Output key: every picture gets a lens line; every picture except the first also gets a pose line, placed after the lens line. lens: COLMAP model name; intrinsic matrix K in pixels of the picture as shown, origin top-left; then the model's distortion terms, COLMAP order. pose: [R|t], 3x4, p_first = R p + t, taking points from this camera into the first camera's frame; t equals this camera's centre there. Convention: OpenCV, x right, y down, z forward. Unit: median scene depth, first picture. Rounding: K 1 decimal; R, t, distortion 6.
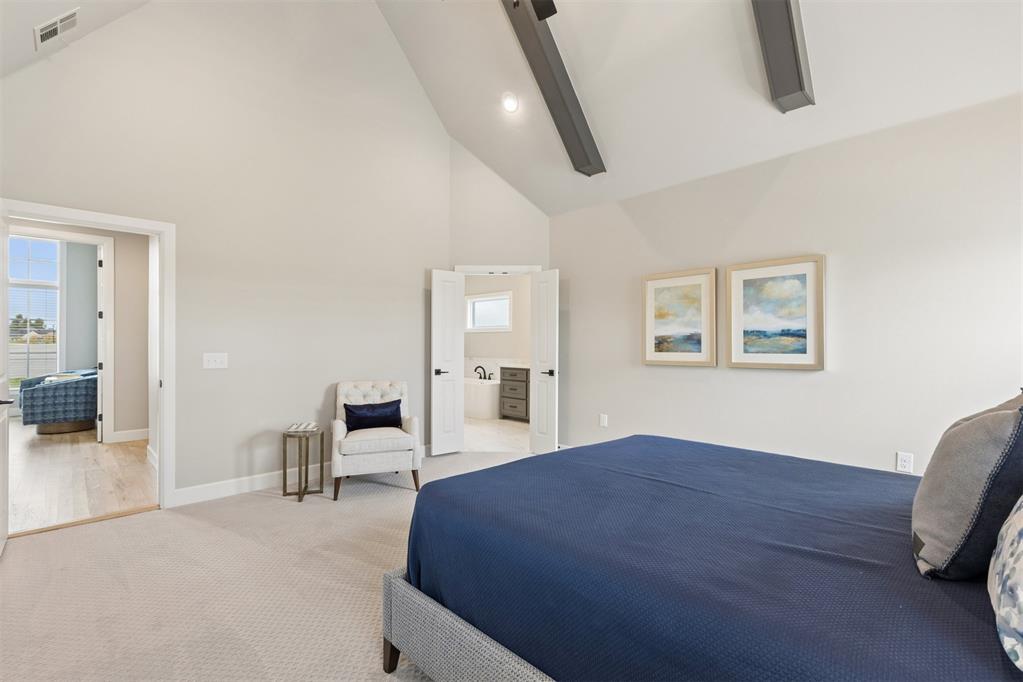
lens RADIAL K [[460.2, 0, 511.5], [0, 460.2, 341.0], [0, 0, 1]] dist [0.000204, 0.000018]
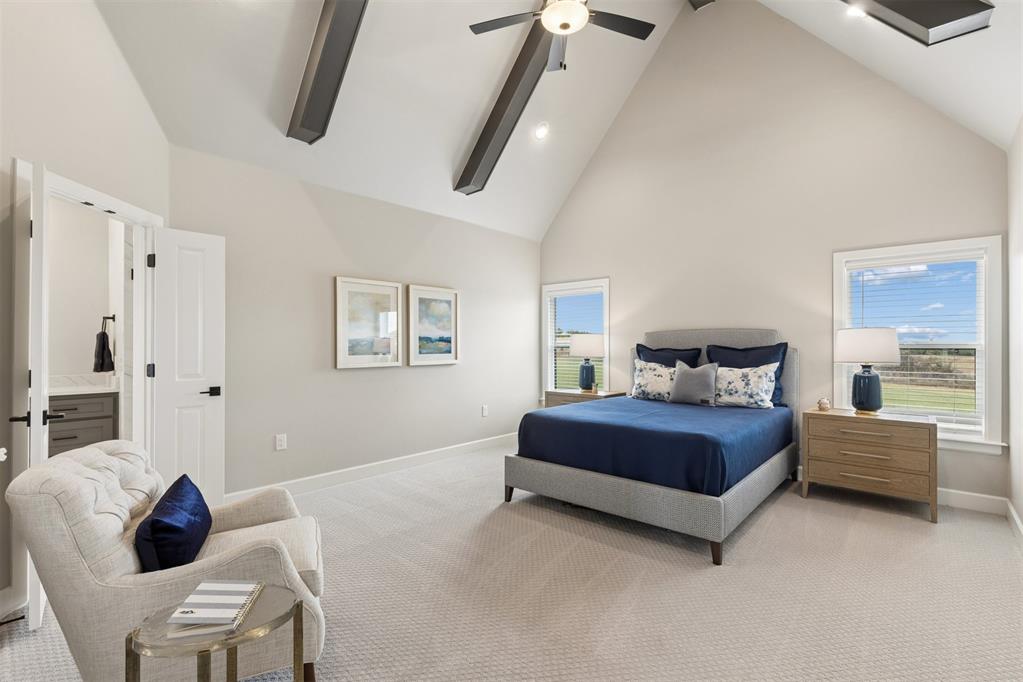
lens RADIAL K [[460.2, 0, 511.5], [0, 460.2, 341.0], [0, 0, 1]] dist [0.000204, 0.000018]
pose [[-0.068185, 0.011457, 0.997607, -0.813684], [-0.005171, 0.999917, -0.011837, 0.003467], [-0.997659, -0.005966, -0.068121, 0.838236]]
